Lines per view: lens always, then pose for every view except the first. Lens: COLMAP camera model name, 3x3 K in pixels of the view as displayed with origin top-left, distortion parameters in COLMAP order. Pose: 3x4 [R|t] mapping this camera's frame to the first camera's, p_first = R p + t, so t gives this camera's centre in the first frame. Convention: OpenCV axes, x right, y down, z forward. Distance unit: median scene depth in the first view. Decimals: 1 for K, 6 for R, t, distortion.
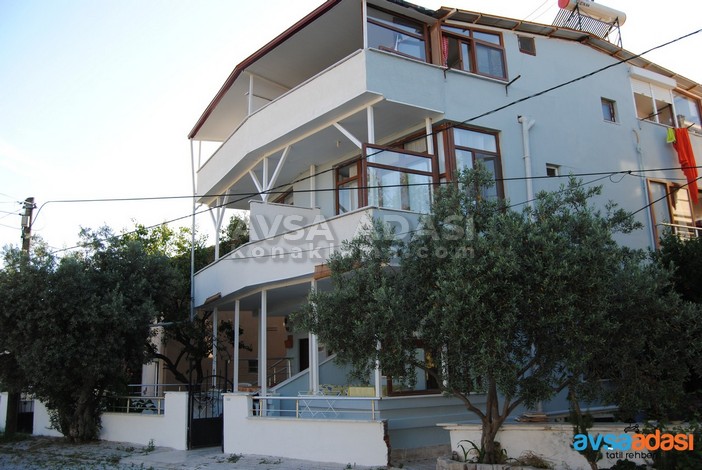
lens RADIAL K [[543.9, 0, 352.3], [0, 543.9, 244.3], [0, 0, 1]] dist [-0.075574, -0.004406]
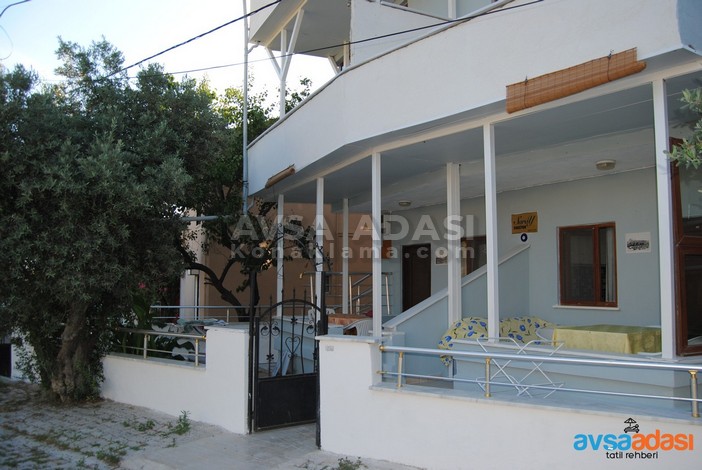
lens RADIAL K [[543.9, 0, 352.3], [0, 543.9, 244.3], [0, 0, 1]] dist [-0.075574, -0.004406]
pose [[0.997190, 0.025644, -0.070382, -0.148845], [-0.015031, 0.988967, 0.147368, 0.098165], [0.073385, -0.145896, 0.986574, 0.434171]]
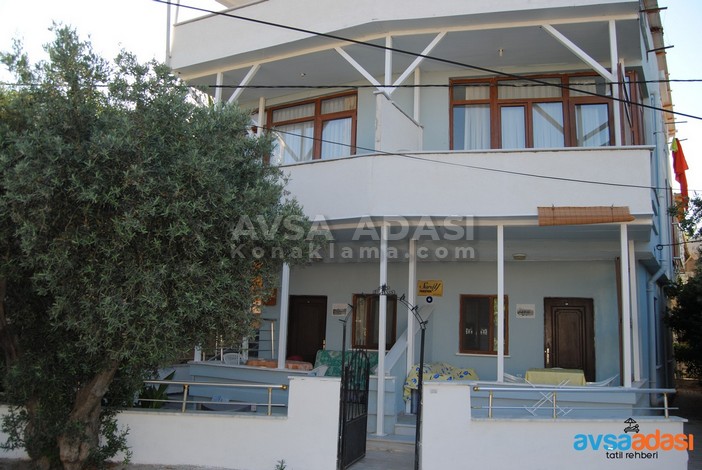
lens RADIAL K [[543.9, 0, 352.3], [0, 543.9, 244.3], [0, 0, 1]] dist [-0.075574, -0.004406]
pose [[0.838316, 0.140812, 0.526687, -0.570350], [-0.176144, 0.984214, 0.017230, 0.105766], [-0.515946, -0.107217, 0.849885, 0.449376]]
